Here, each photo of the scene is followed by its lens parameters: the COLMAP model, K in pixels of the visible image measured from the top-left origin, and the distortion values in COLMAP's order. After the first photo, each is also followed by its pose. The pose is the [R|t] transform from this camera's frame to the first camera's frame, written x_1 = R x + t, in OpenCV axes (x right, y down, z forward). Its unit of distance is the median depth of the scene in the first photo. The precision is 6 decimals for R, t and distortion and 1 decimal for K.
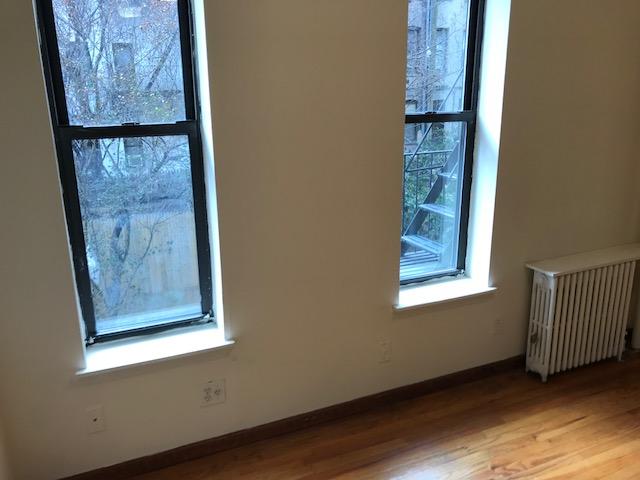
lens RADIAL K [[525.1, 0, 319.2], [0, 525.1, 238.7], [0, 0, 1]] dist [0.037463, -0.037509]
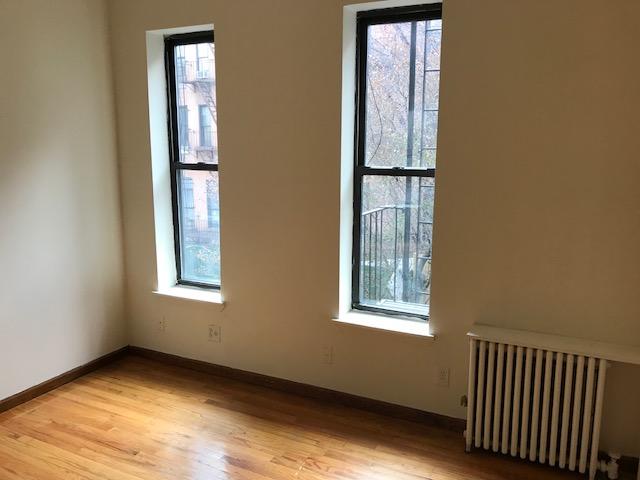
lens RADIAL K [[525.1, 0, 319.0], [0, 525.1, 239.6], [0, 0, 1]] dist [0.037463, -0.037509]
pose [[0.649608, 0.156395, -0.744010, 0.991685], [-0.216678, 0.976112, 0.015999, -0.064467], [0.728739, 0.150817, 0.667977, 0.120812]]
